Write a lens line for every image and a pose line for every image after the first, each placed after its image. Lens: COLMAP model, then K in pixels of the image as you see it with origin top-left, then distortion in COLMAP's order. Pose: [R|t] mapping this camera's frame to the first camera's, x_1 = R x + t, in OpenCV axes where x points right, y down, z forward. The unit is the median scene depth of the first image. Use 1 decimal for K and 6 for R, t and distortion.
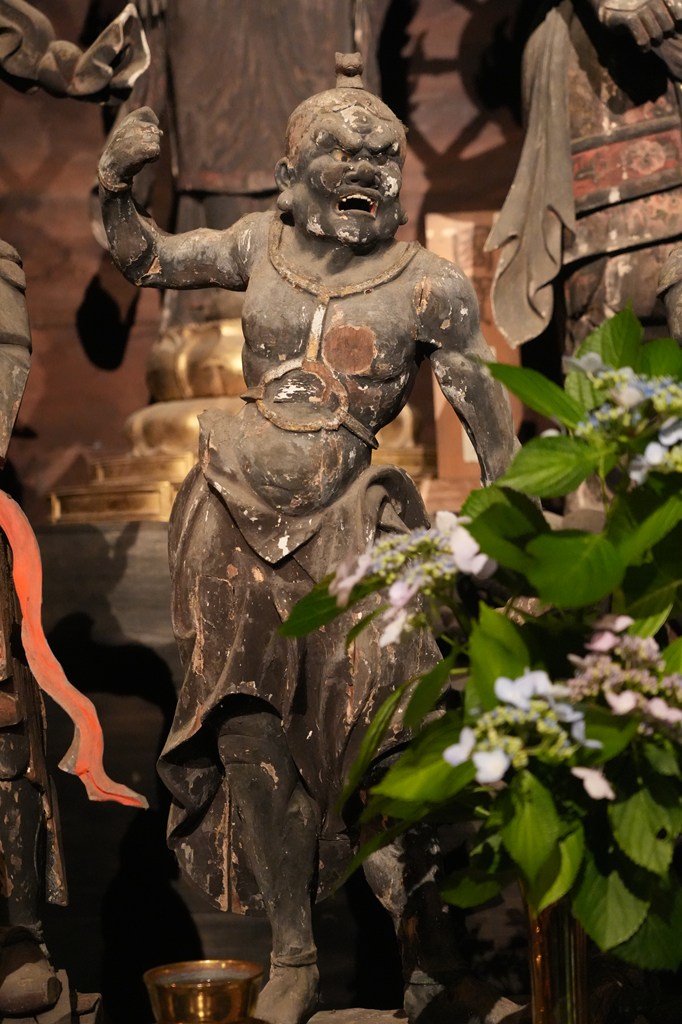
lens RADIAL K [[1733.7, 0, 342.5], [0, 1733.7, 510.9], [0, 0, 1]] dist [0.019881, 0.000000]
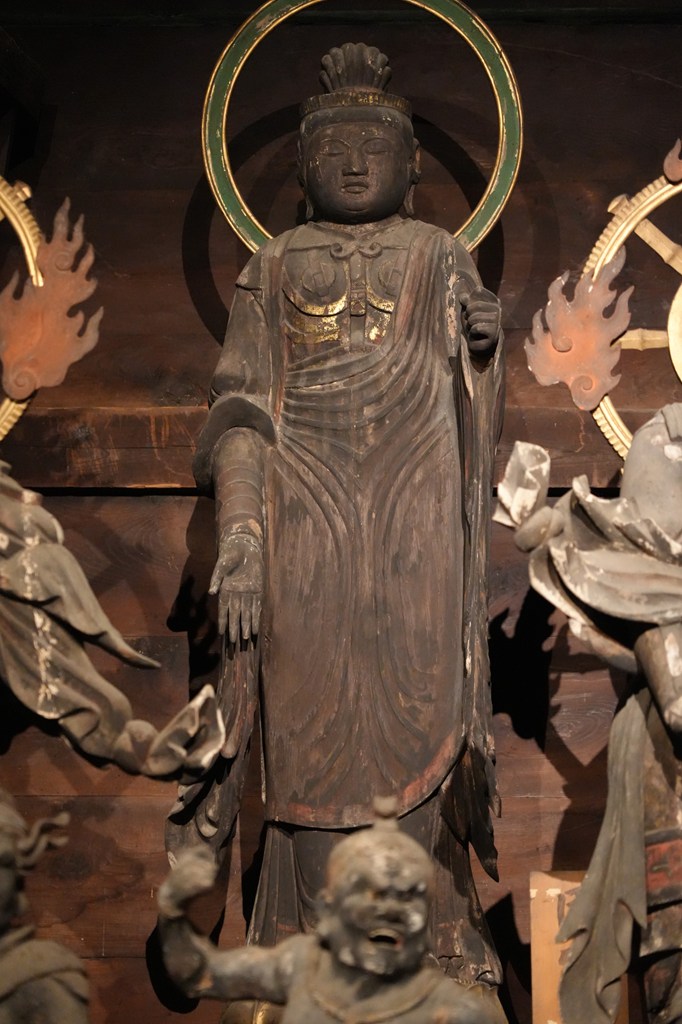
lens RADIAL K [[2995.3, 0, 339.4], [0, 2995.3, 511.4], [0, 0, 1]] dist [0.048127, 0.000000]
pose [[0.994950, 0.019772, -0.098402, 0.123314], [-0.039780, 0.977797, -0.205745, -0.035099], [0.092149, 0.208620, 0.973646, -0.709376]]
